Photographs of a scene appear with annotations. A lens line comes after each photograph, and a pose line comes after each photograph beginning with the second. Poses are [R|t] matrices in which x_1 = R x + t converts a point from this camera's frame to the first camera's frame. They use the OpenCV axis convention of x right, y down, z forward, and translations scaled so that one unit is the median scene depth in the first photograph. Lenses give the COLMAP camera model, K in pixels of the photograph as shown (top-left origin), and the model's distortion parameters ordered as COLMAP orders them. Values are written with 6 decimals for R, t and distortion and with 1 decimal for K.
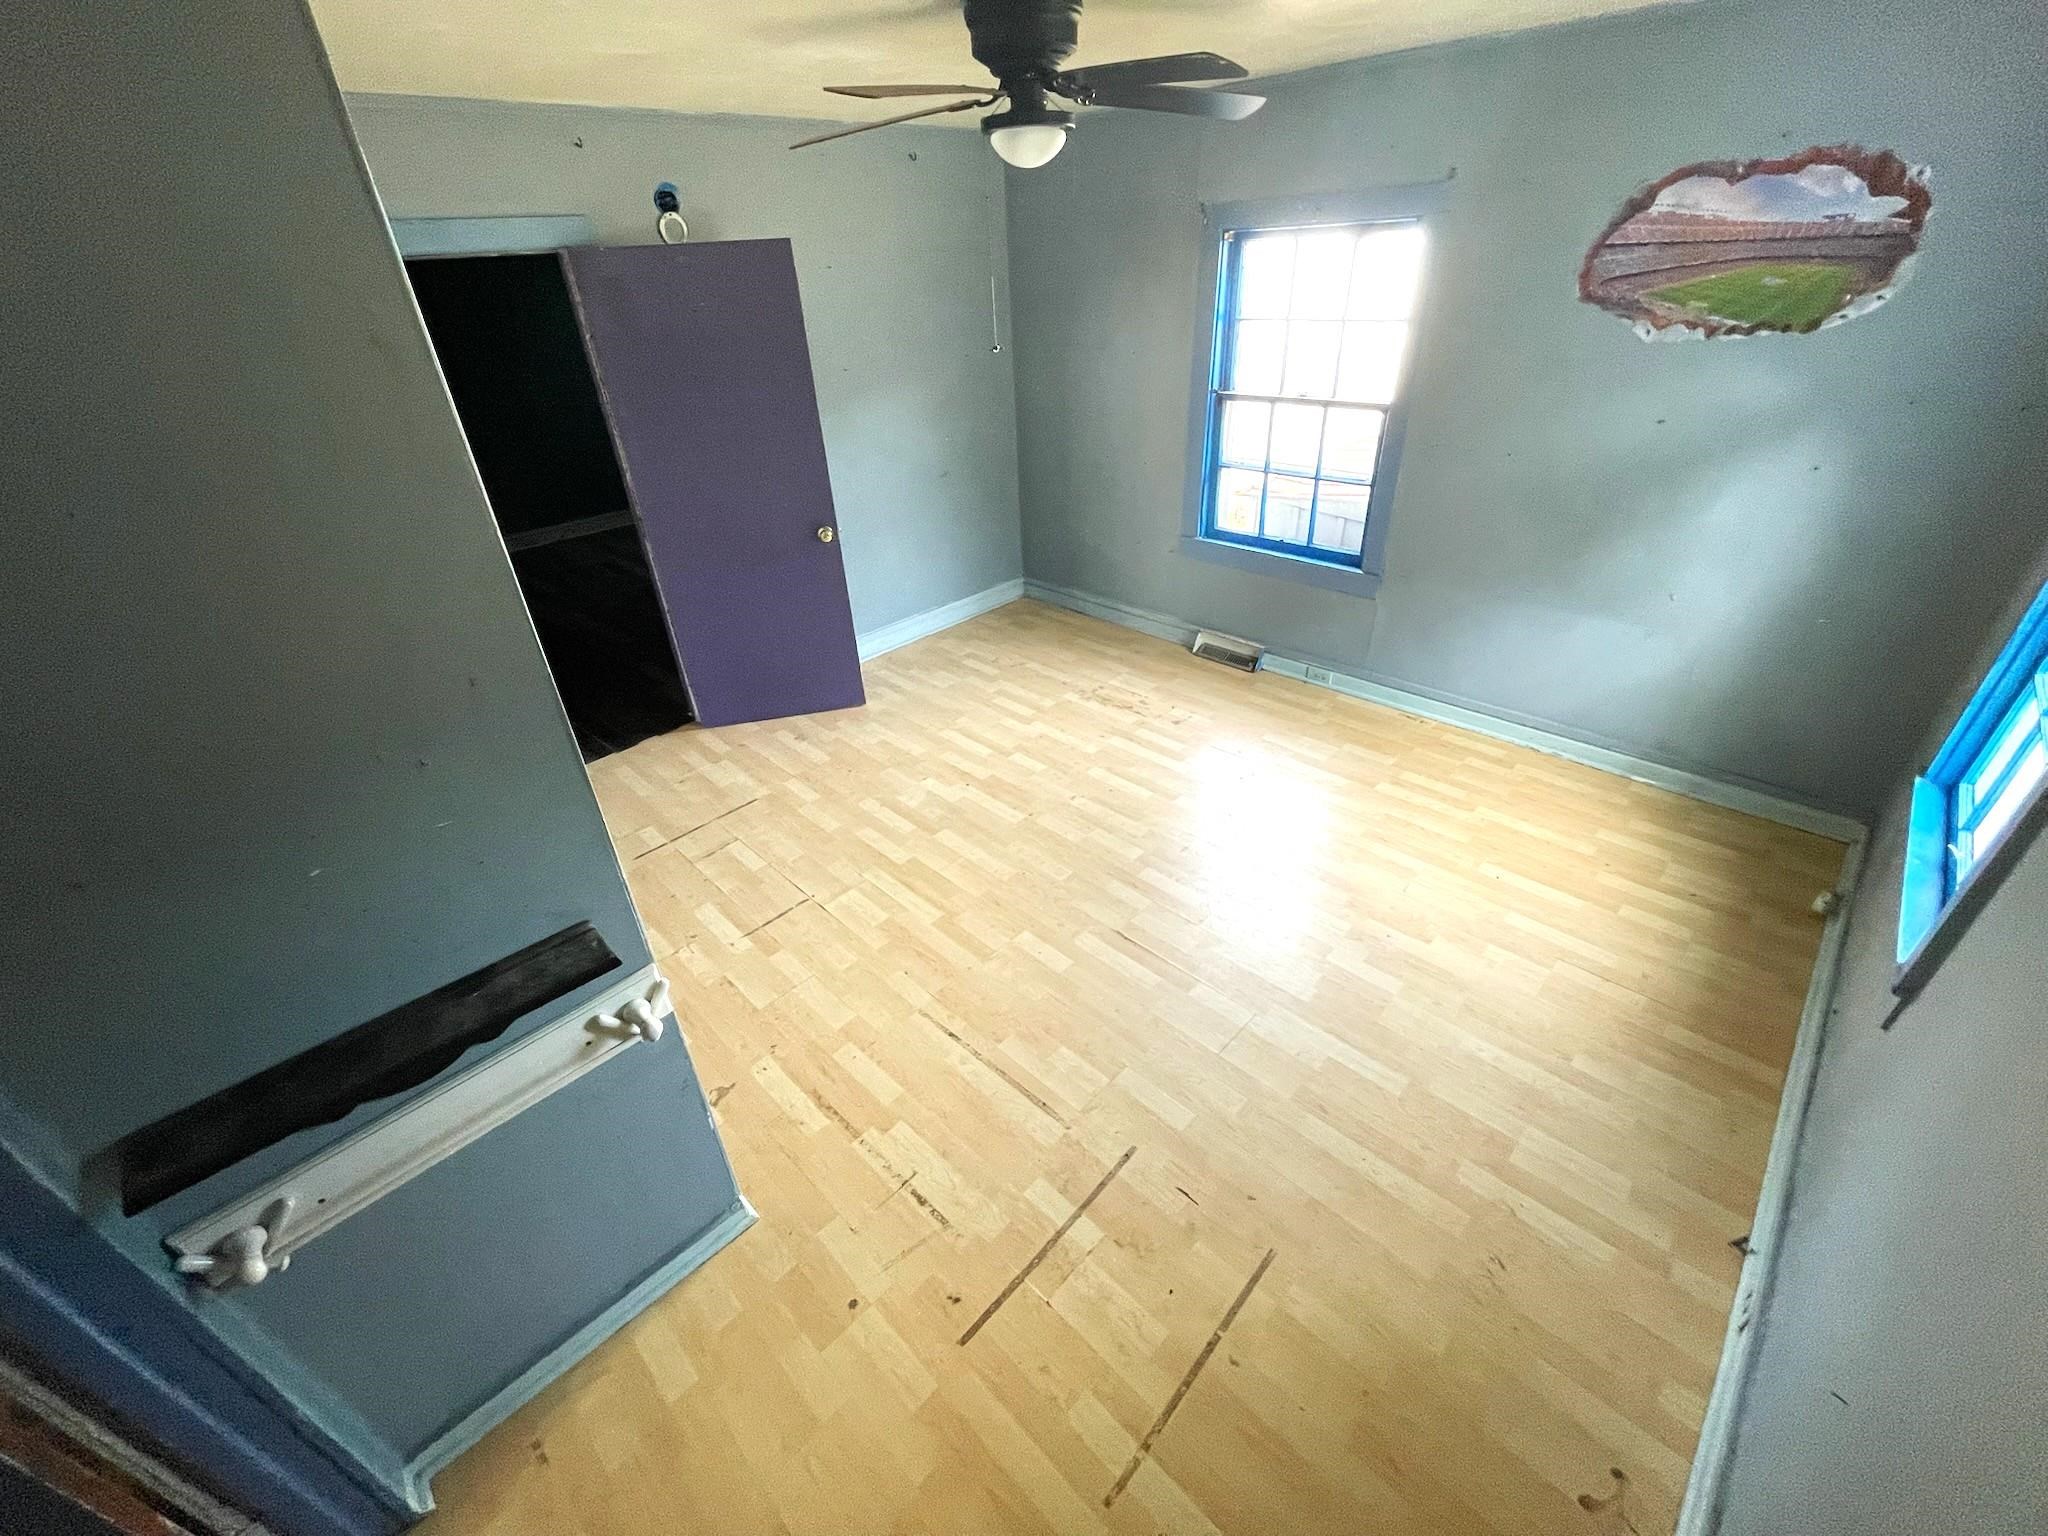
lens RADIAL K [[829.8, 0, 1015.2], [0, 829.8, 764.8], [0, 0, 1]] dist [-0.004498, -0.000045]
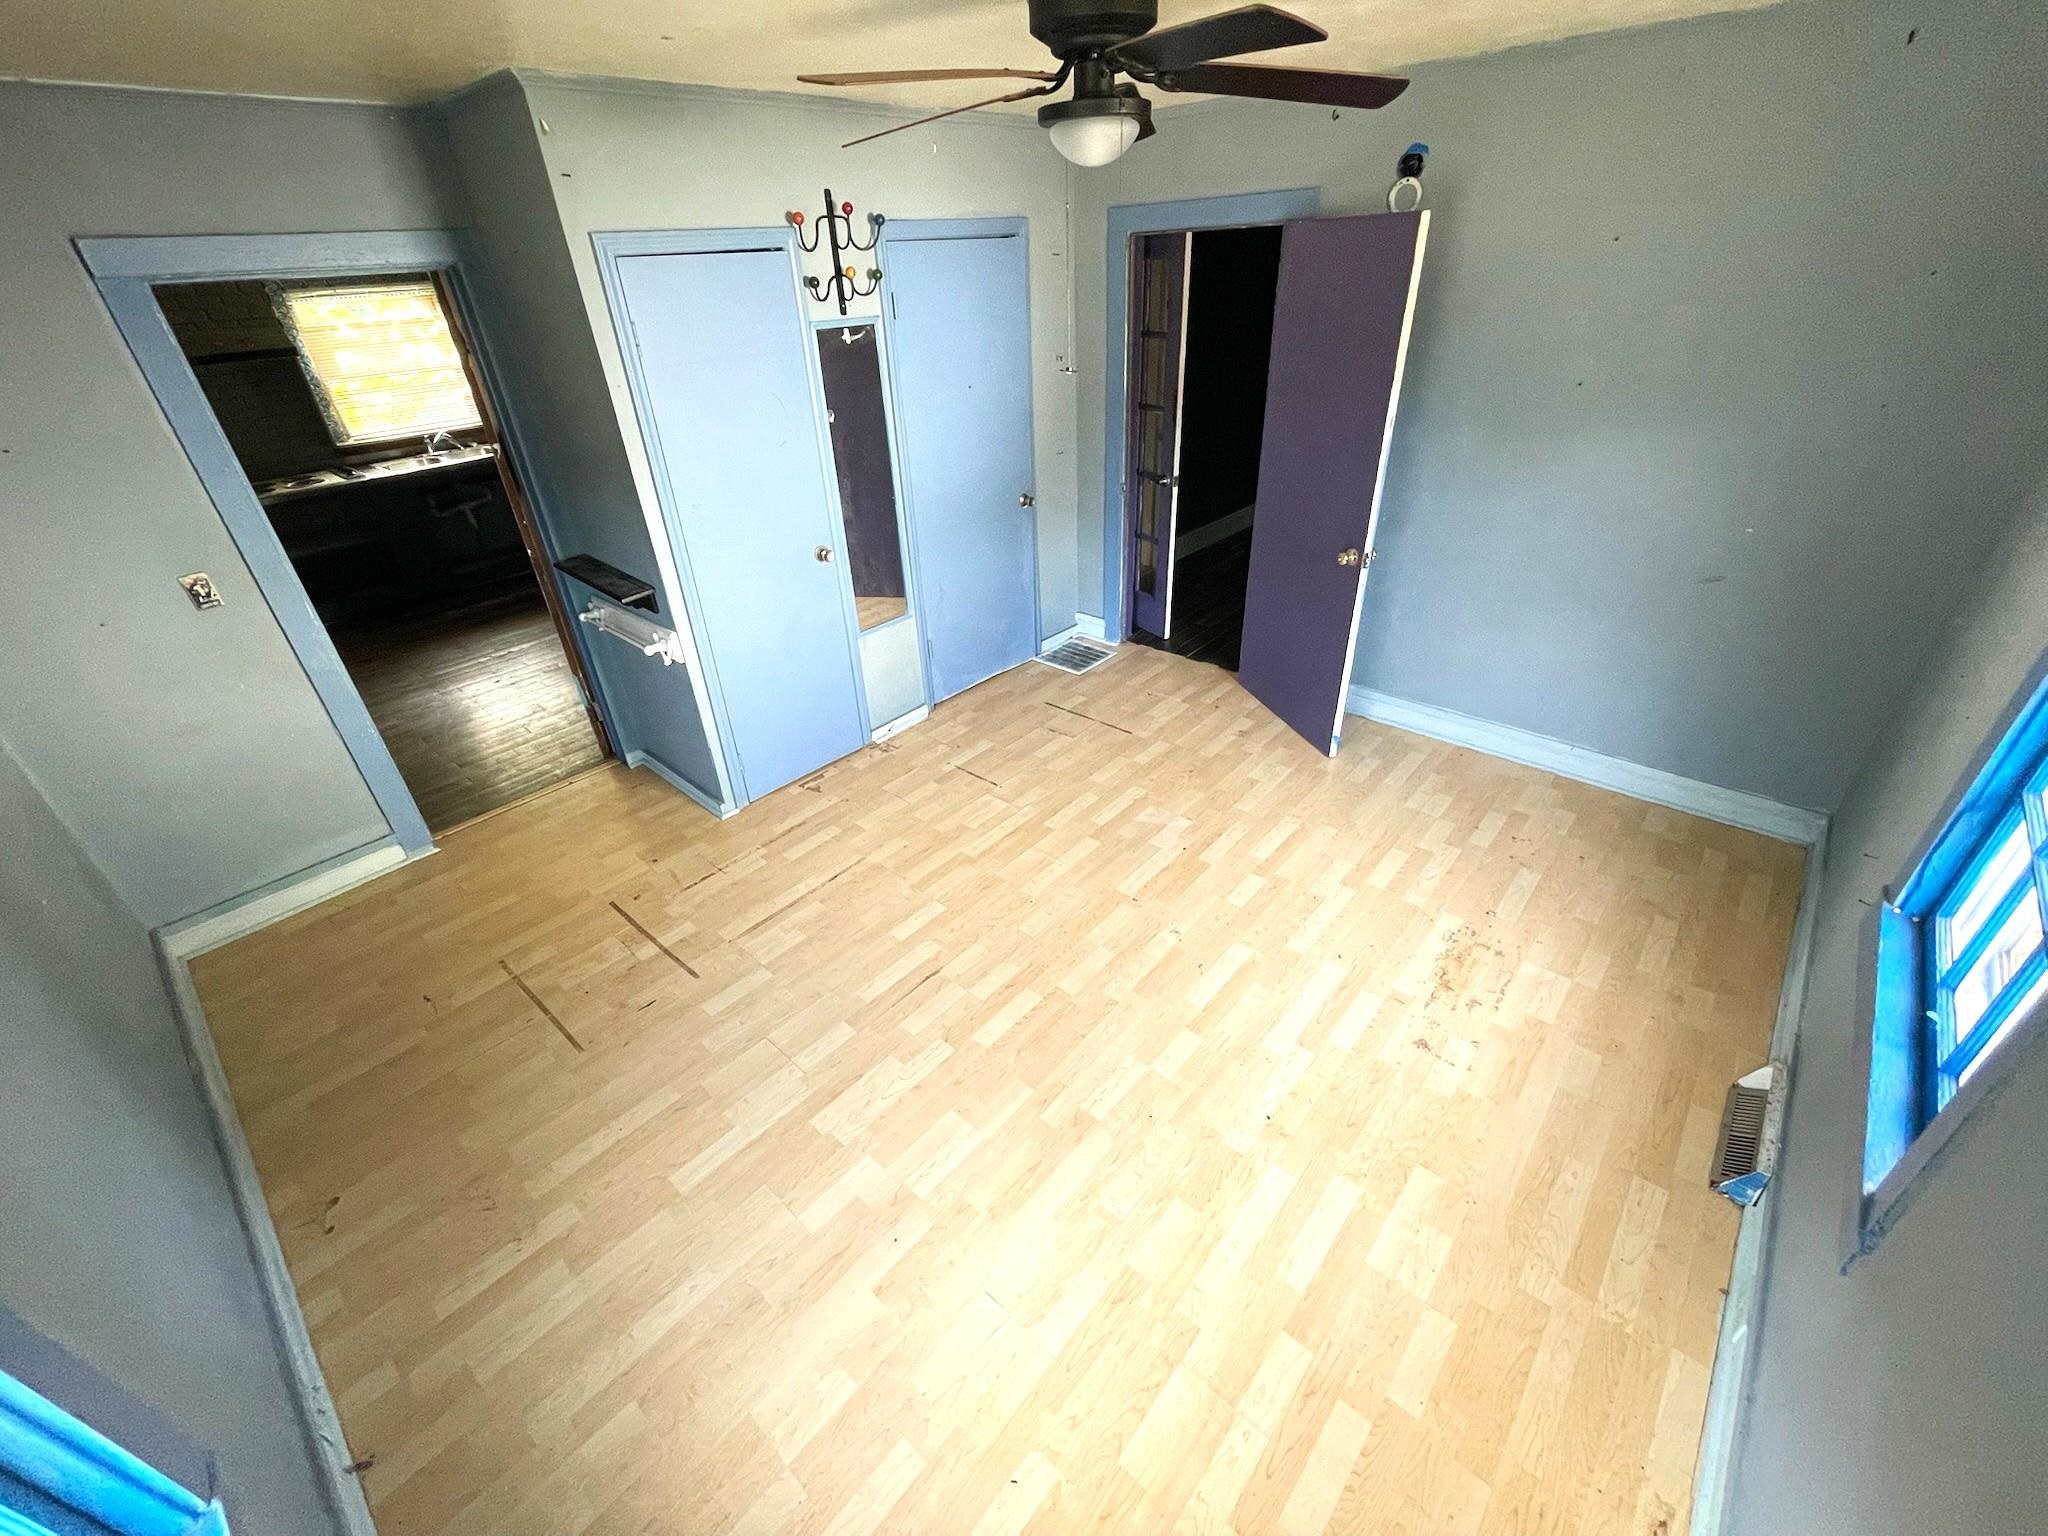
lens RADIAL K [[829.8, 0, 1015.2], [0, 829.8, 764.8], [0, 0, 1]] dist [-0.004498, -0.000045]
pose [[0.052545, 0.563590, -0.824382, 0.679050], [-0.488992, 0.734301, 0.470838, -0.409993], [0.870704, 0.378376, 0.314175, 0.581113]]
